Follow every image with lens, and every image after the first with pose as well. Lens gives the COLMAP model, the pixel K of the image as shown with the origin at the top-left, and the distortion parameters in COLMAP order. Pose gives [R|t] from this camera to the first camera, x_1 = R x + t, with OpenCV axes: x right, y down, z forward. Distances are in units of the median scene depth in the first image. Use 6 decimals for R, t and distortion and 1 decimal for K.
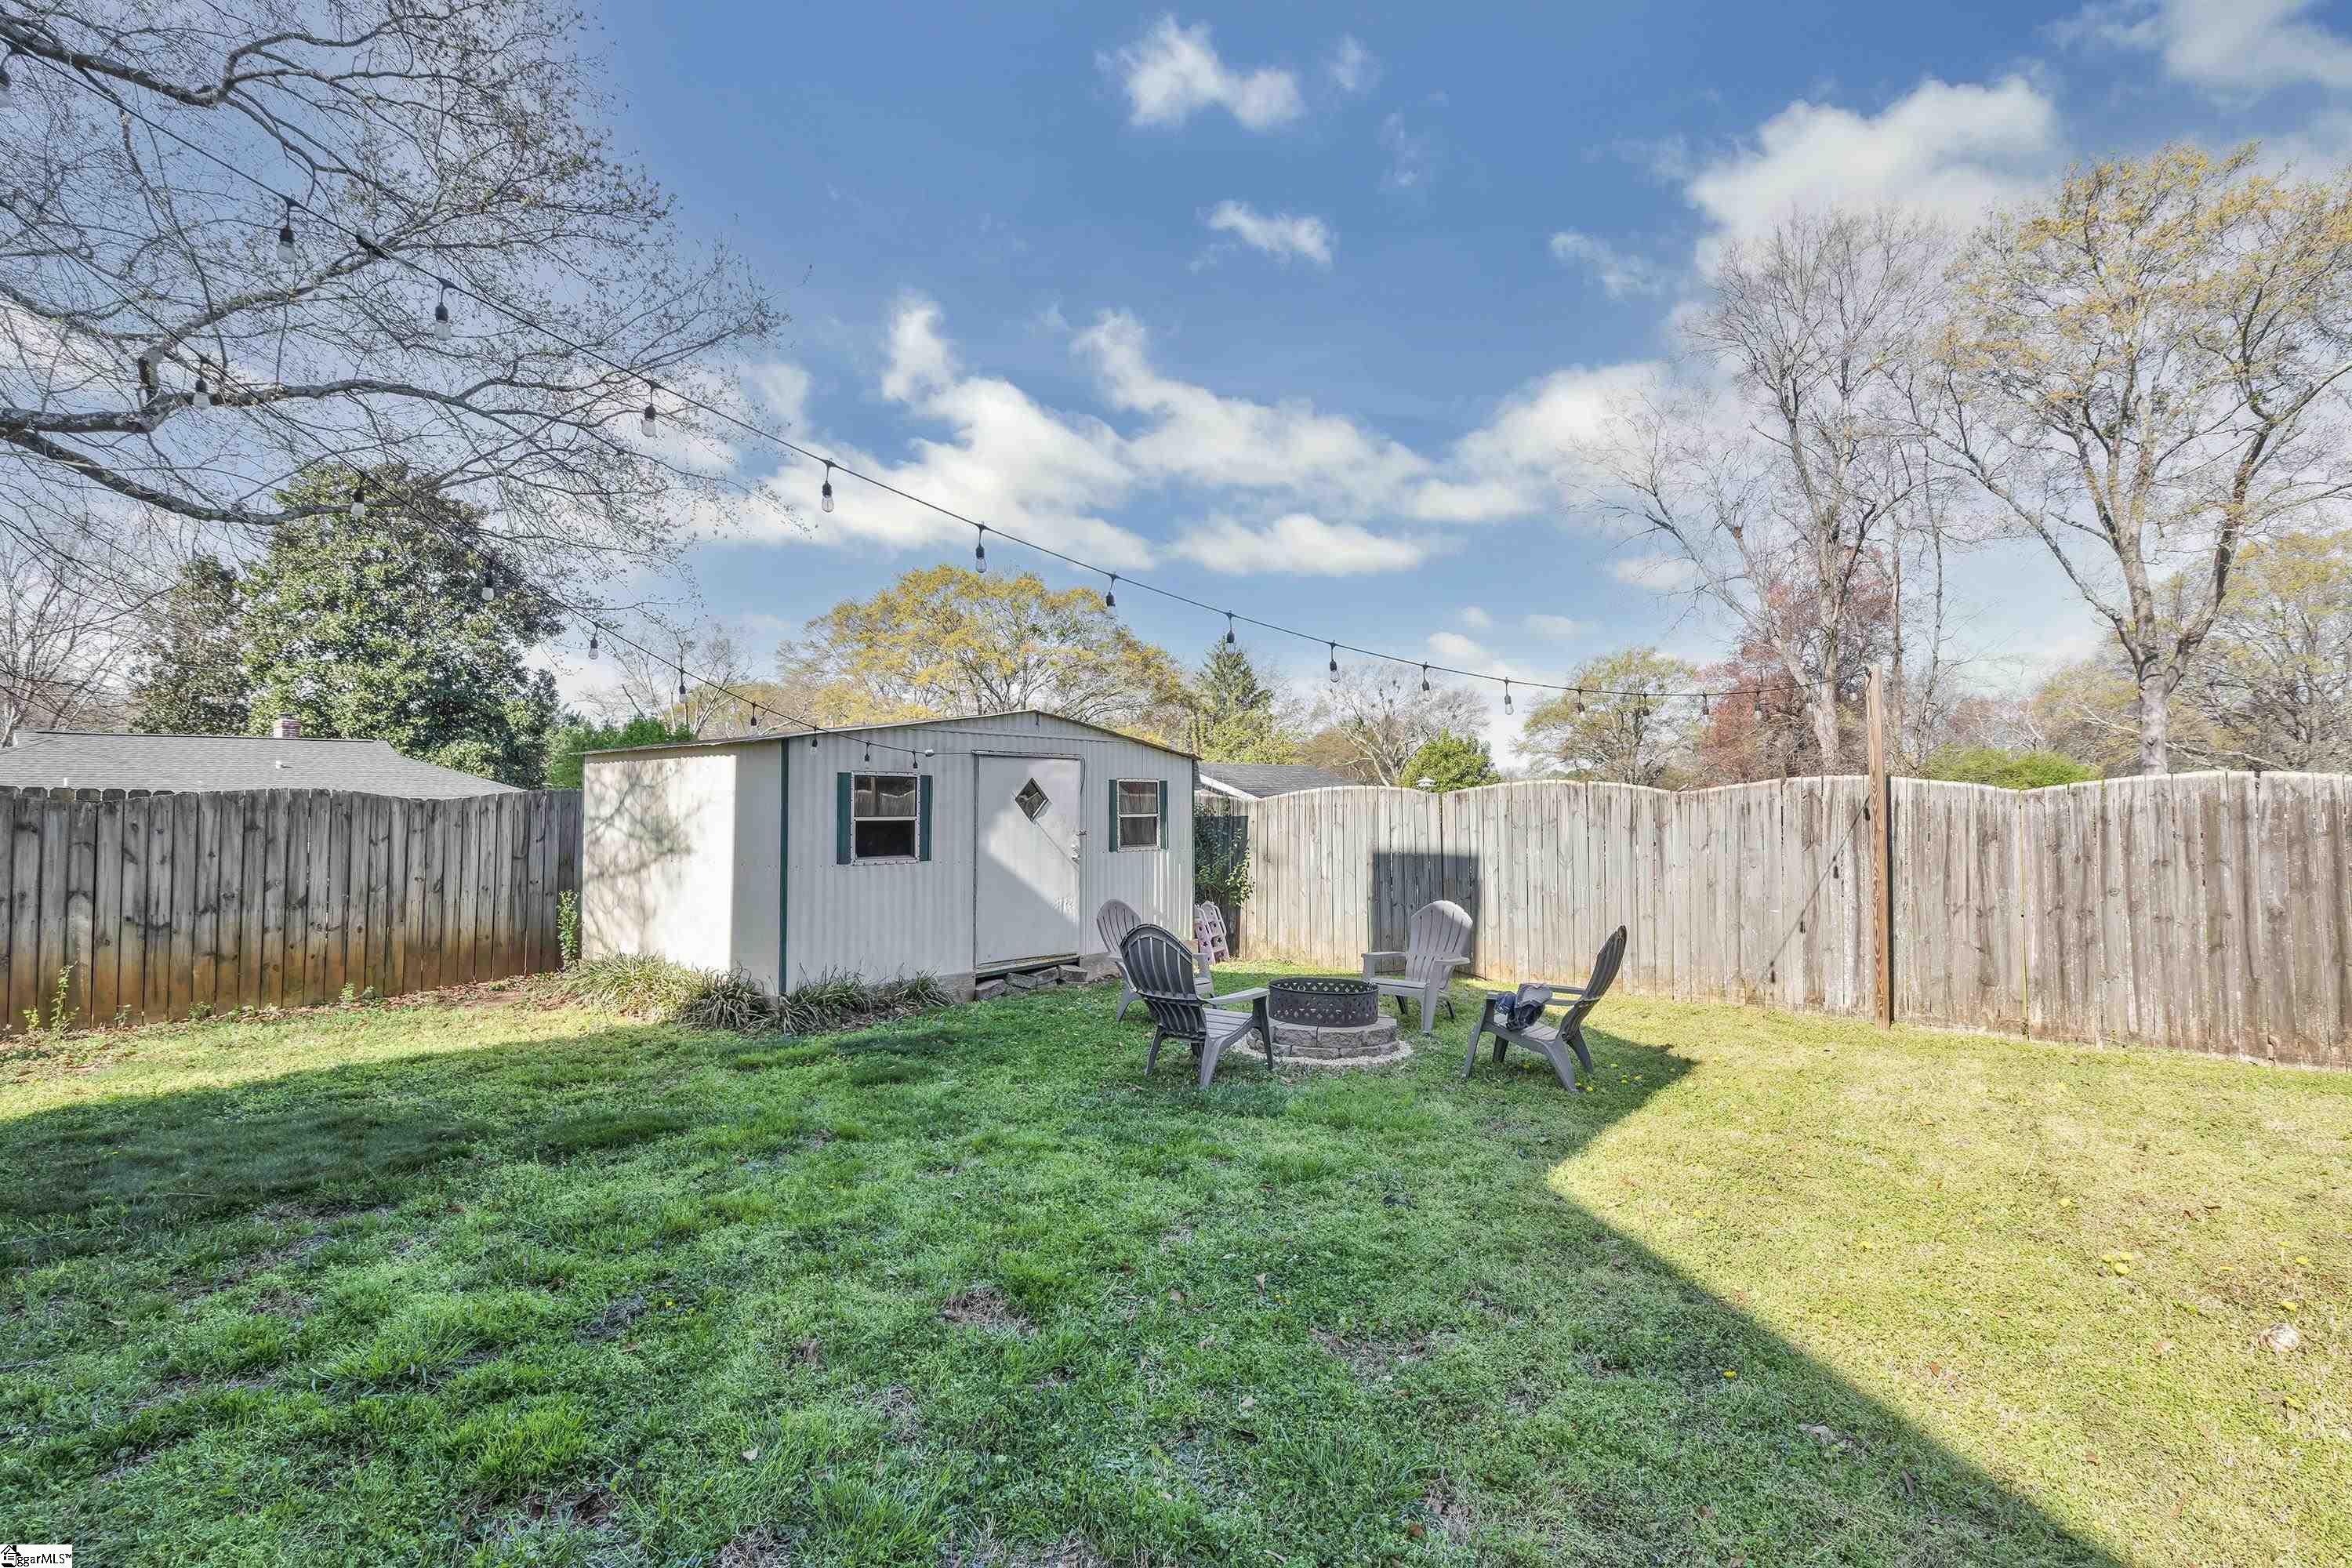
lens RADIAL K [[1056.1, 0, 1179.8], [0, 1056.1, 789.5], [0, 0, 1]] dist [-0.000703, 0.000735]
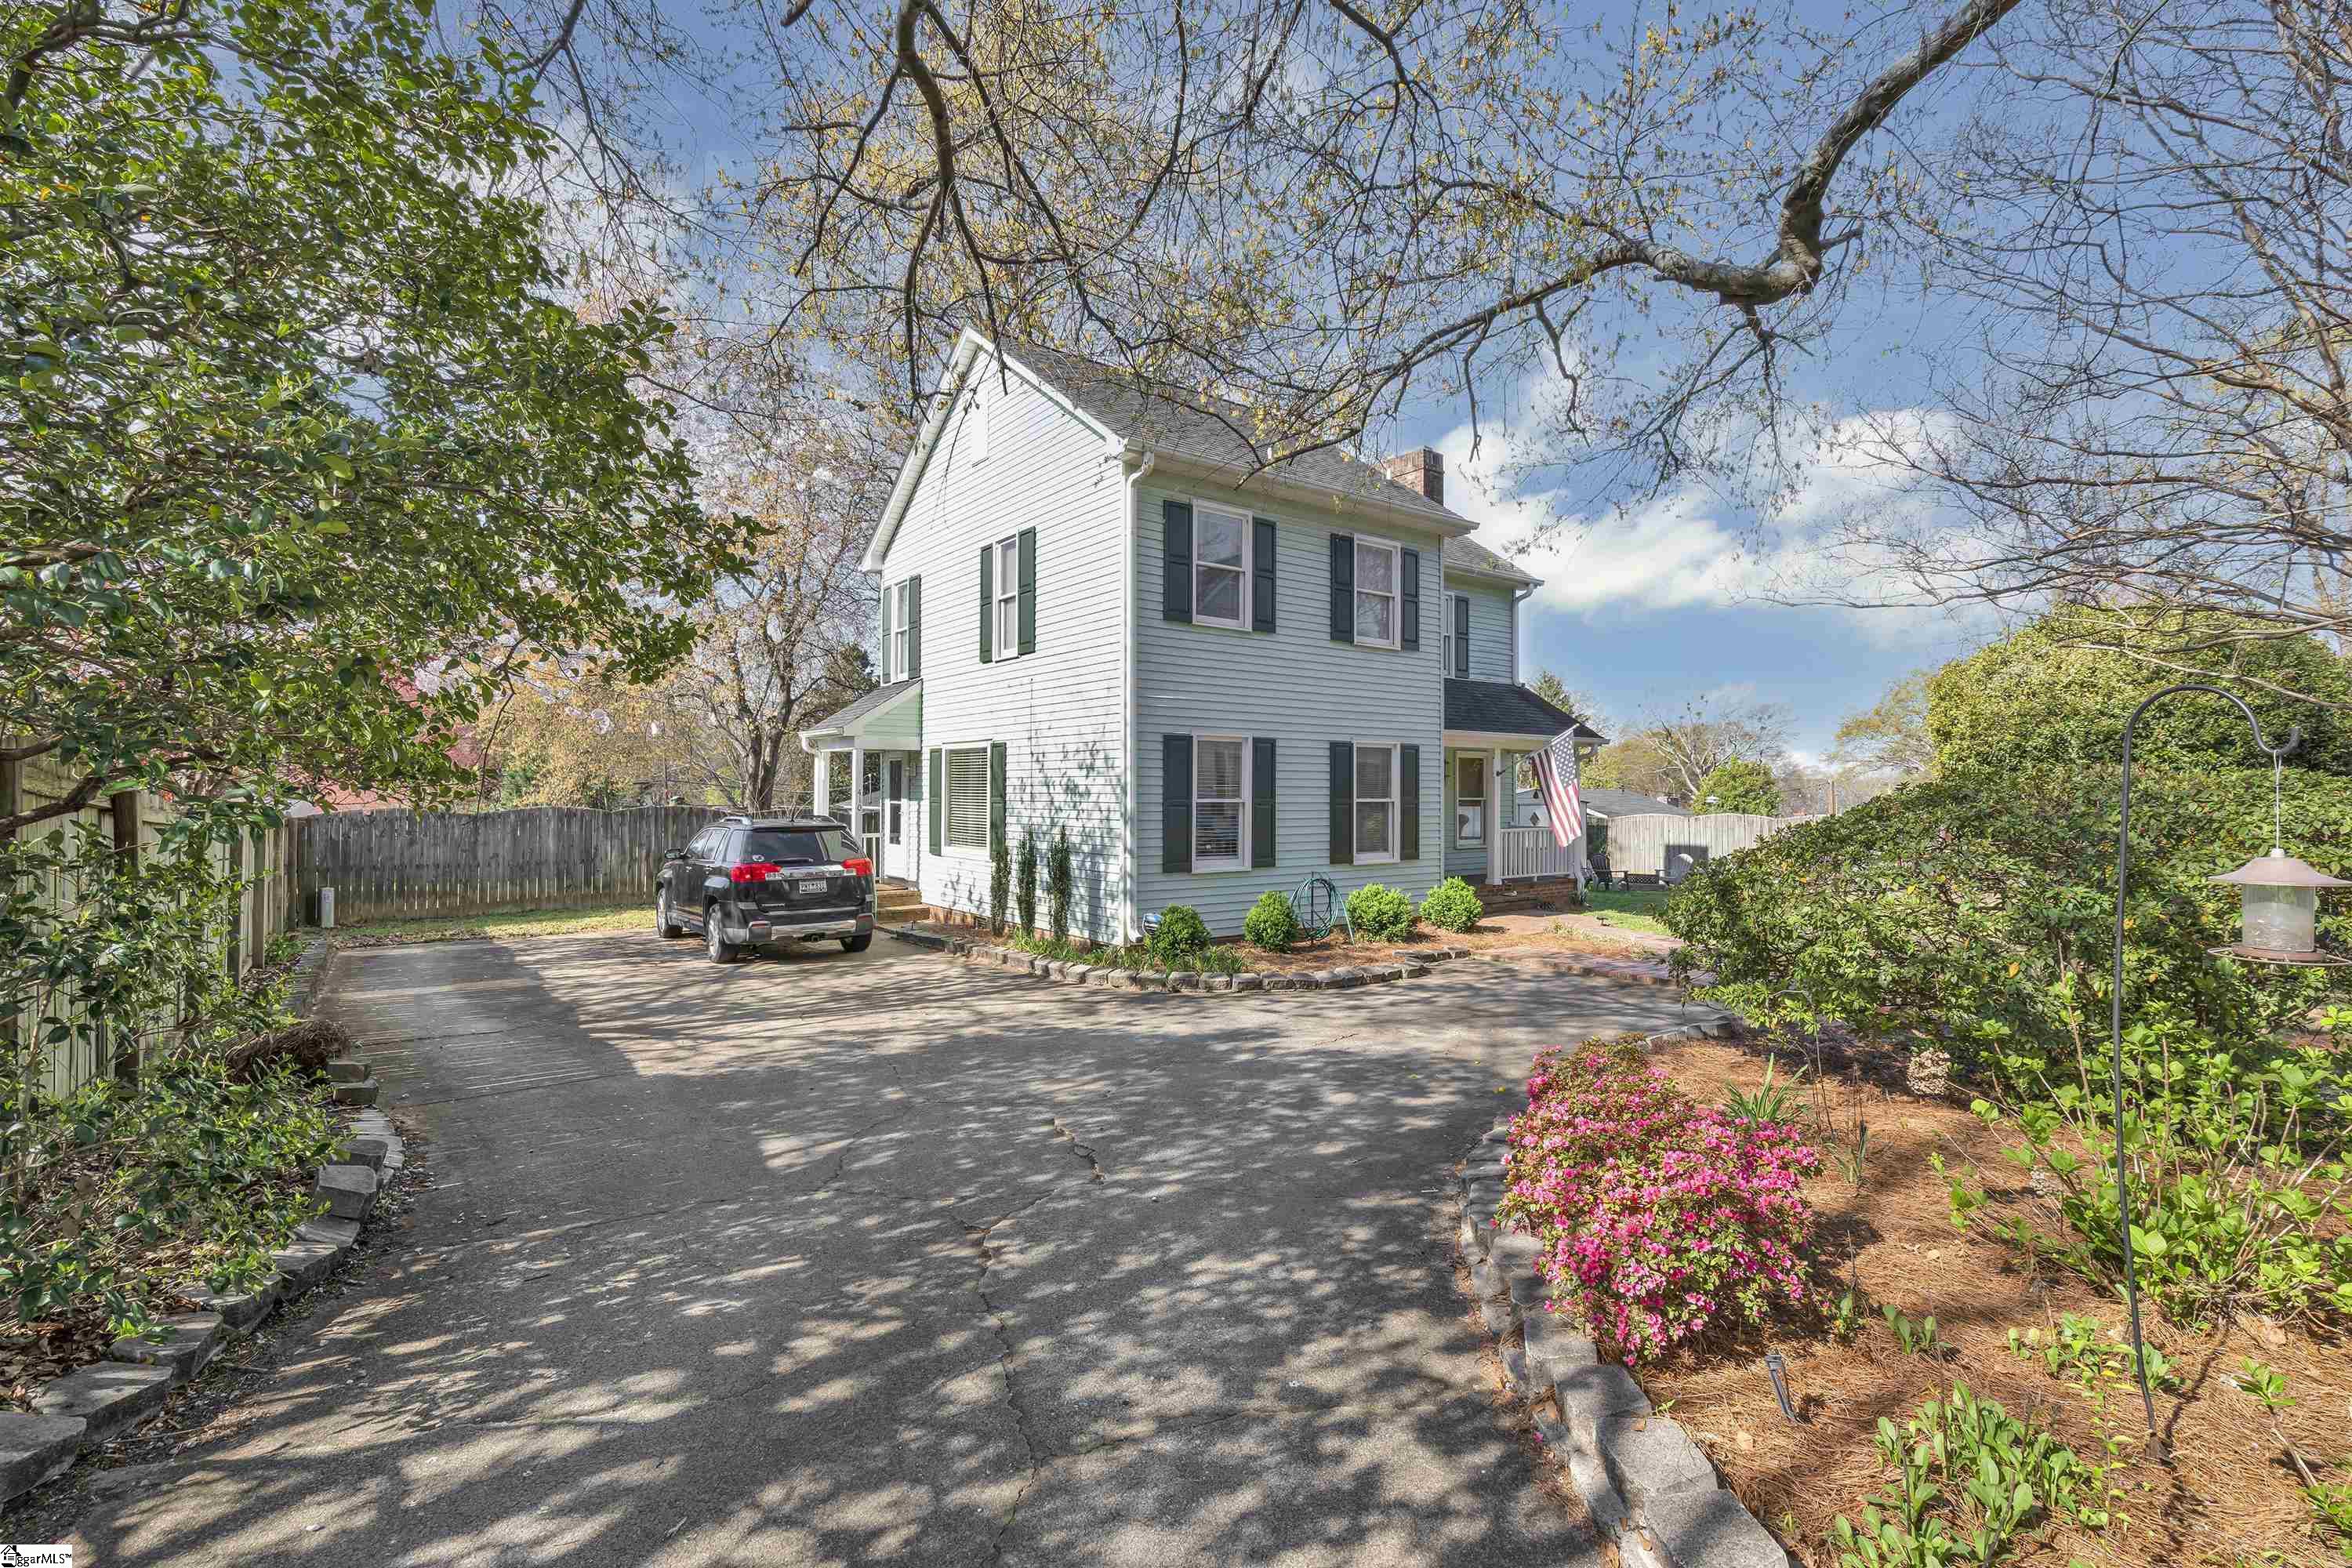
lens RADIAL K [[1056.1, 0, 1165.9], [0, 1056.1, 790.8], [0, 0, 1]] dist [-0.000703, 0.000735]
pose [[0.961881, 0.001044, -0.273466, -0.310713], [-0.000491, 0.999998, 0.002092, -0.072955], [0.273468, -0.001878, 0.961879, -2.031045]]
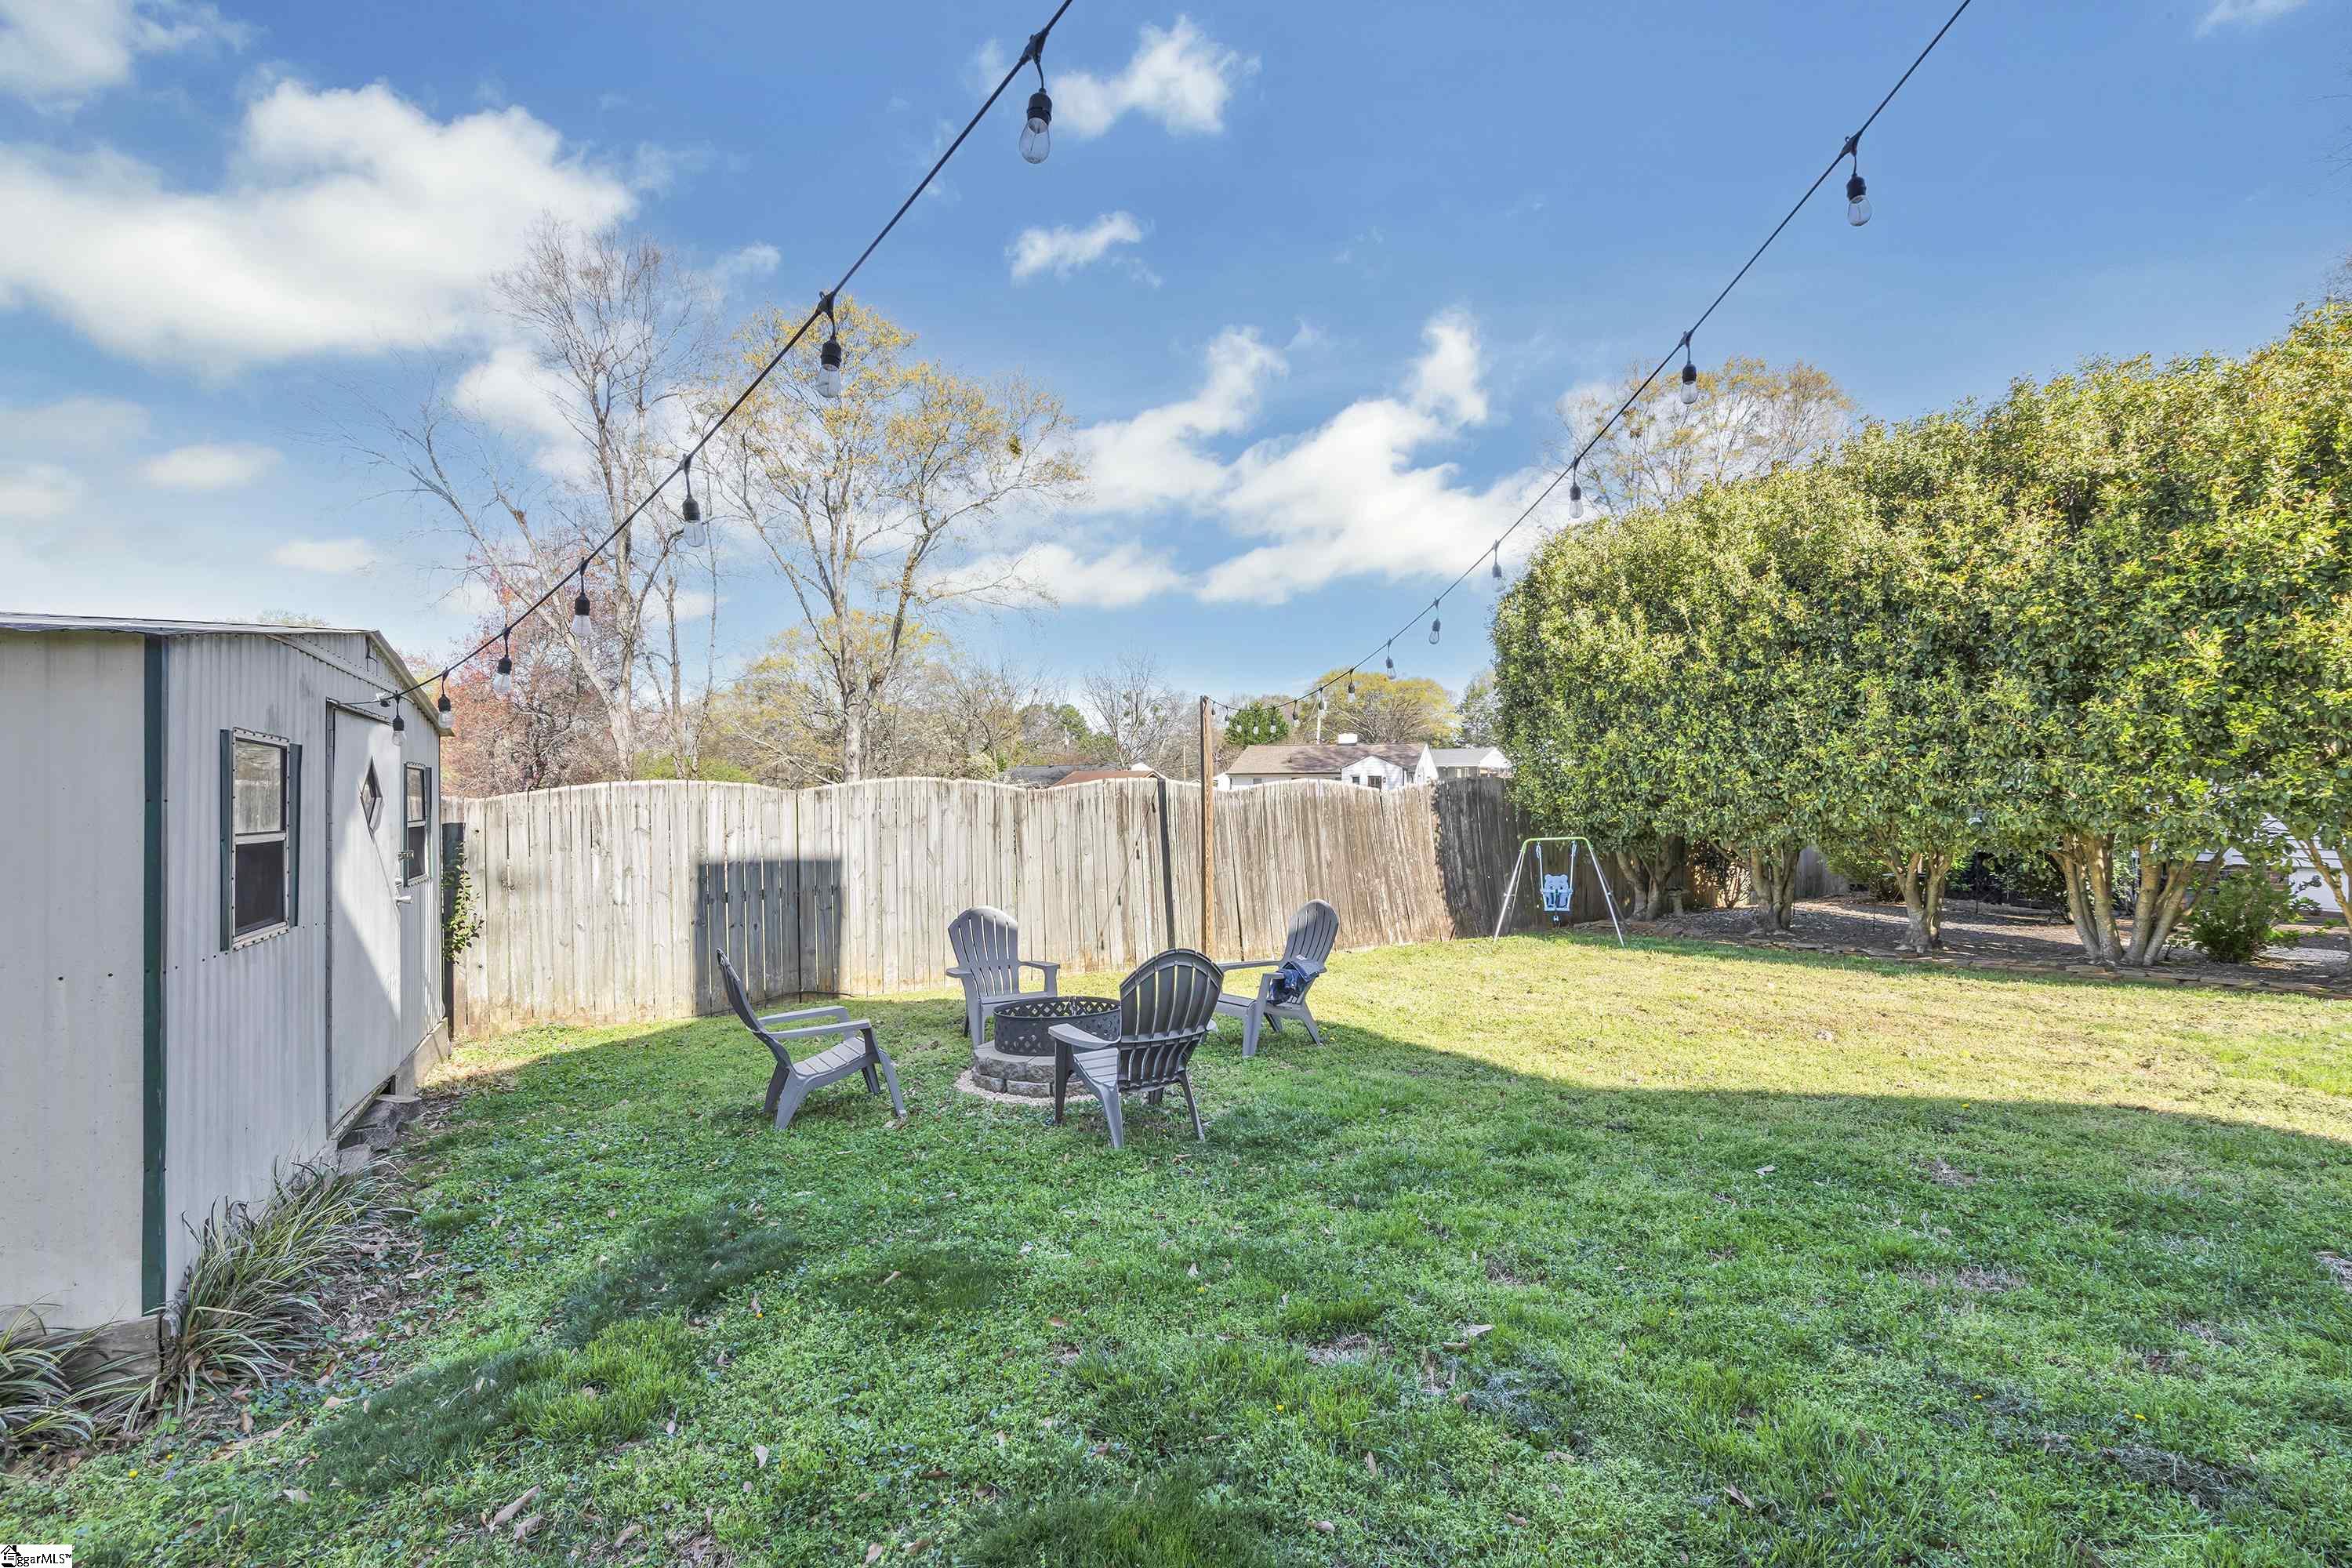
lens RADIAL K [[1056.1, 0, 1164.2], [0, 1056.1, 793.6], [0, 0, 1]] dist [-0.000703, 0.000735]
pose [[0.411914, 0.002819, 0.911218, -0.444641], [-0.005939, 0.999982, -0.000409, 0.005399], [-0.911203, -0.005243, 0.411924, 0.394434]]
